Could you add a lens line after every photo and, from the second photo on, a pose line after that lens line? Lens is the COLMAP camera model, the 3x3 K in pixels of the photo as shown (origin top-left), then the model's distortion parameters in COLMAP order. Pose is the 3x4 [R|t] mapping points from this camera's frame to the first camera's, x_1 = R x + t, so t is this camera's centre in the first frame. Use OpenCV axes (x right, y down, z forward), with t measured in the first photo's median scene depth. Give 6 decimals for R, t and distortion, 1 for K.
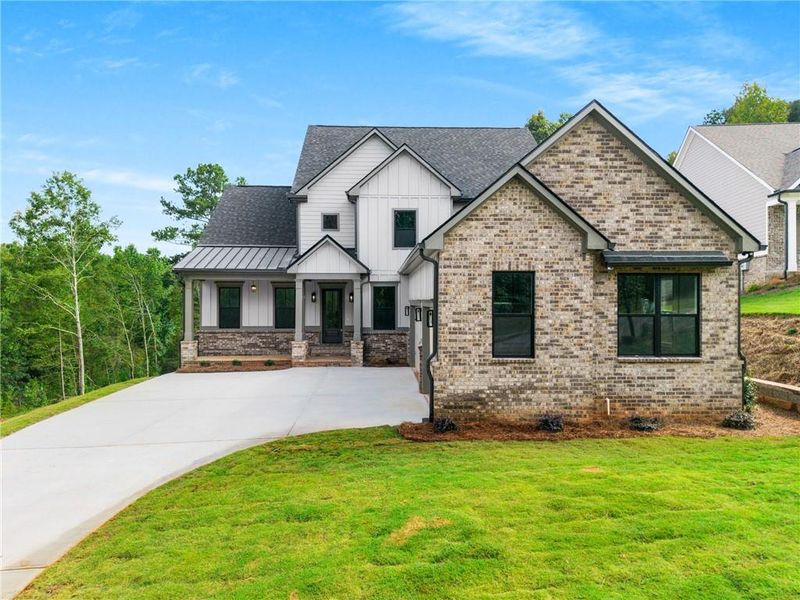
lens RADIAL K [[537.7, 0, 395.2], [0, 537.7, 299.4], [0, 0, 1]] dist [0.037929, -0.051251]
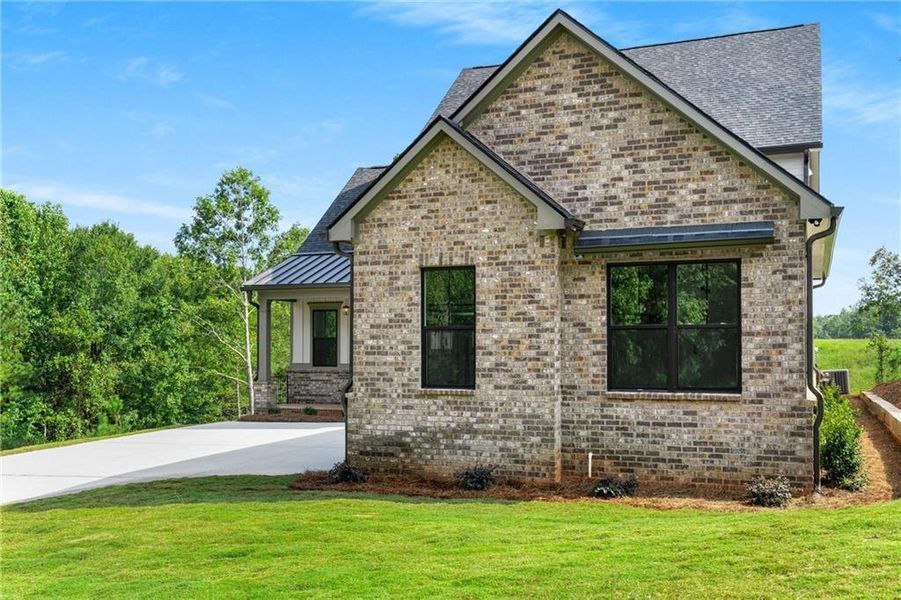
lens RADIAL K [[890.0, 0, 442.3], [0, 890.0, 333.8], [0, 0, 1]] dist [-0.007294, 0.000000]
pose [[0.913400, -0.008841, -0.406966, 0.669356], [0.004532, 0.999923, -0.011552, 0.048841], [0.407037, 0.008707, 0.913370, -0.073268]]
